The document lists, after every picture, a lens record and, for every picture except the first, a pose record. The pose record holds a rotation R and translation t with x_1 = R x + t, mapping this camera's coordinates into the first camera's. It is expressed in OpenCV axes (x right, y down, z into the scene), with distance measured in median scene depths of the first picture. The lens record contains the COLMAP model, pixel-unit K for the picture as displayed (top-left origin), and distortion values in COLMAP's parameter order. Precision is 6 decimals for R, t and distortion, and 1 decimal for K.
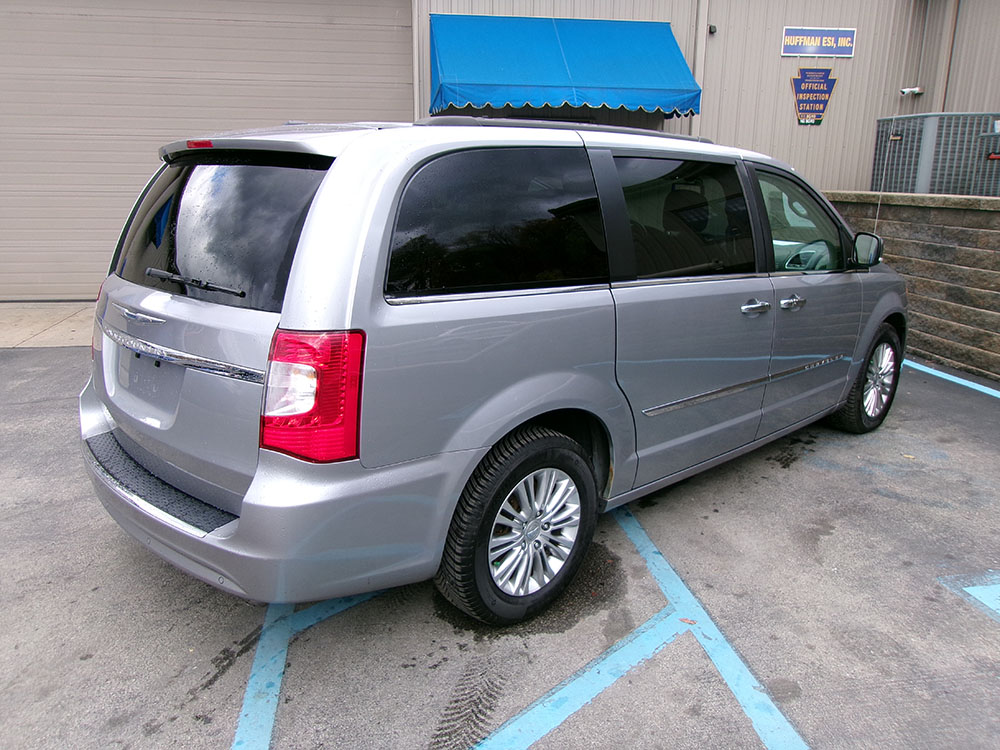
lens RADIAL K [[769.2, 0, 495.4], [0, 769.2, 376.7], [0, 0, 1]] dist [-0.013324, 0.022820]
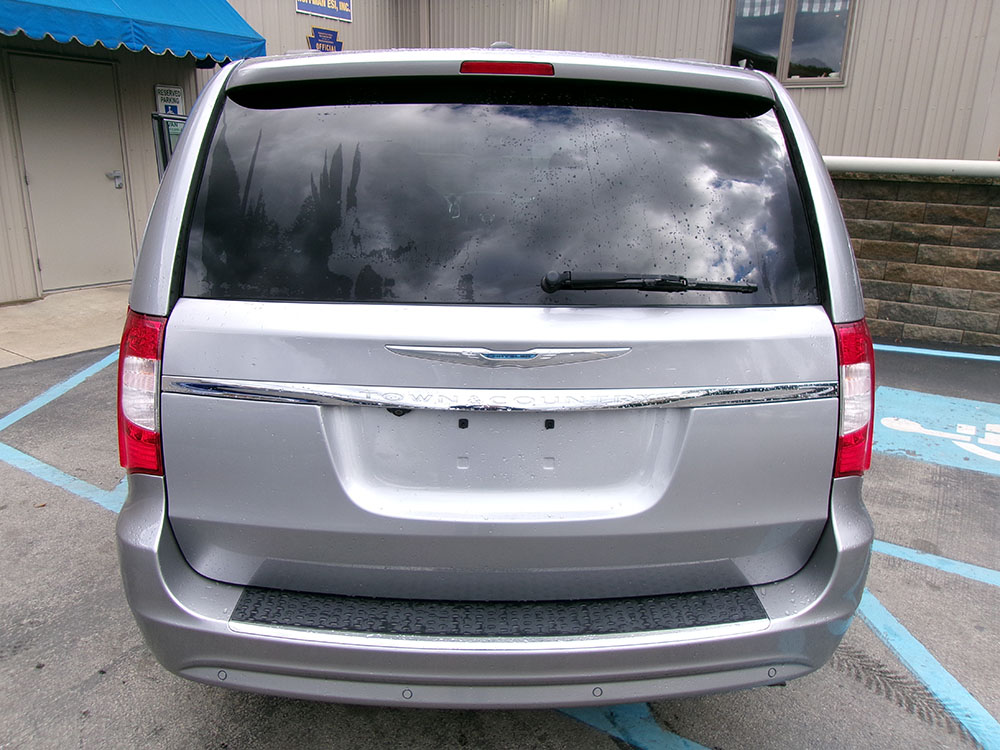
lens RADIAL K [[769.2, 0, 499.3], [0, 769.2, 374.8], [0, 0, 1]] dist [-0.013324, 0.022820]
pose [[0.665587, -0.204678, 0.717705, -0.616607], [0.173620, 0.977739, 0.117823, -0.092733], [-0.725844, 0.046187, 0.686307, 0.407689]]
